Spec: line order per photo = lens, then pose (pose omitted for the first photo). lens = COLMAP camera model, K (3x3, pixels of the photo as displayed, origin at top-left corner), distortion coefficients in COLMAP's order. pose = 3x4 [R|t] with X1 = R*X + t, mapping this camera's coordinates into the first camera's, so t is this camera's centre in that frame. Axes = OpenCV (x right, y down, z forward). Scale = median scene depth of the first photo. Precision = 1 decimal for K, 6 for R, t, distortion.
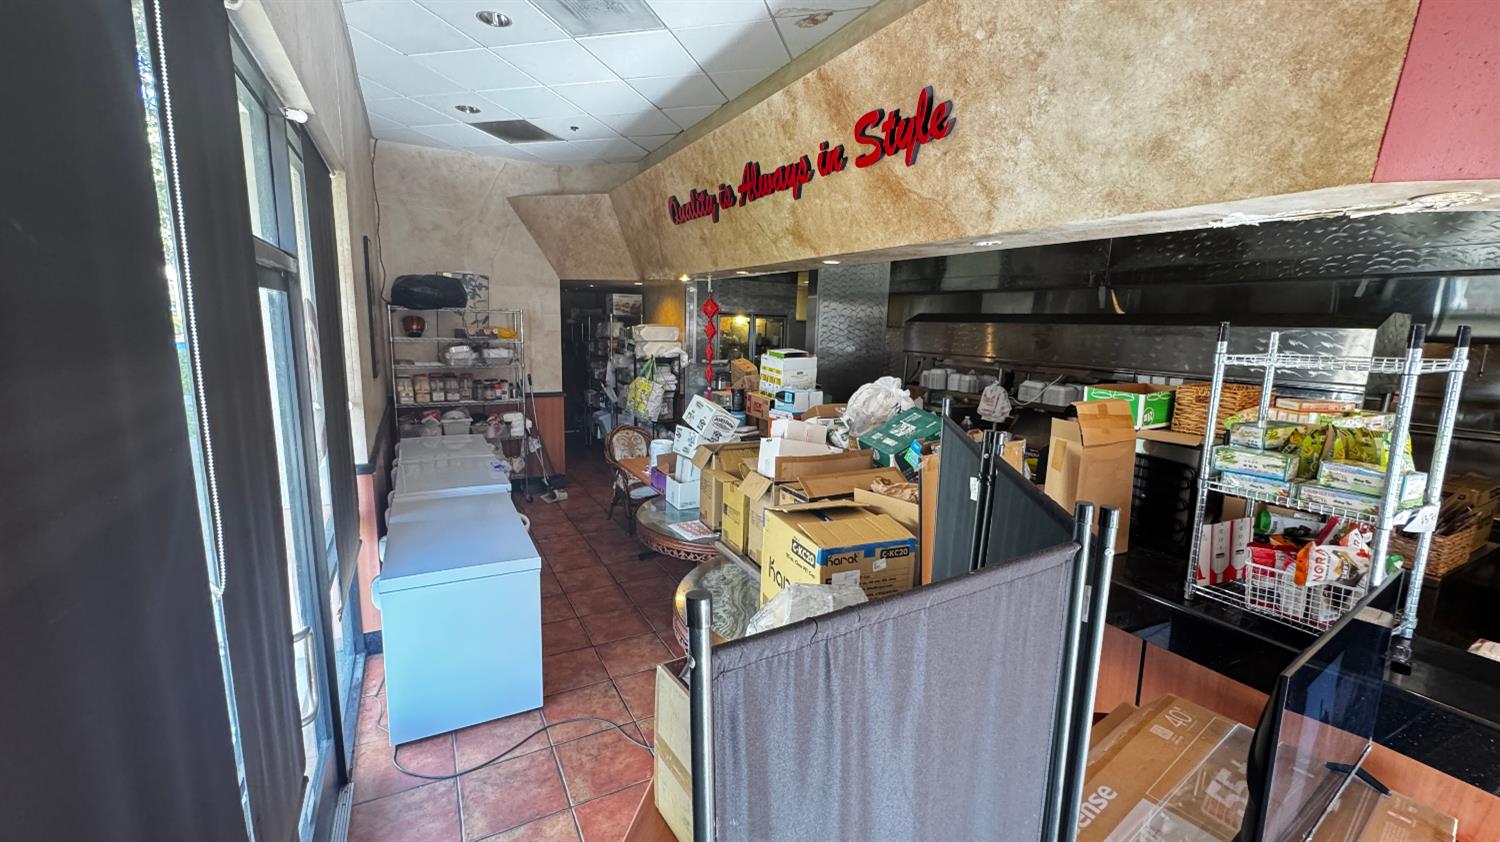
lens RADIAL K [[598.4, 0, 746.8], [0, 598.4, 417.3], [0, 0, 1]] dist [-0.003348, 0.000476]
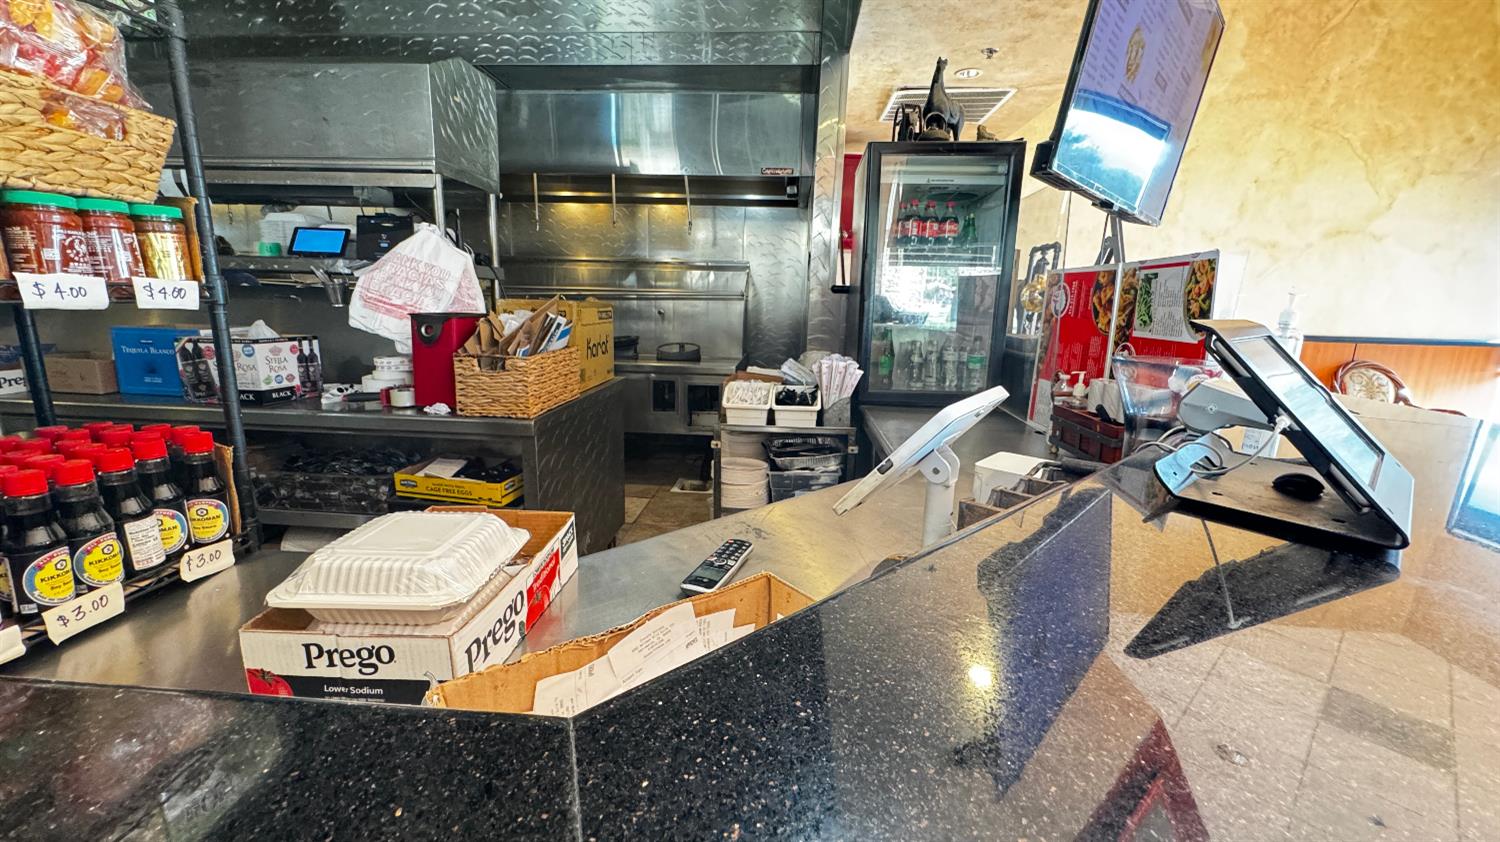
lens RADIAL K [[598.4, 0, 747.8], [0, 598.4, 418.7], [0, 0, 1]] dist [-0.003348, 0.000476]
pose [[0.543389, -0.183193, 0.819249, 0.411552], [0.118597, 0.982864, 0.141116, 0.112932], [-0.831061, 0.020480, 0.555804, 0.230770]]
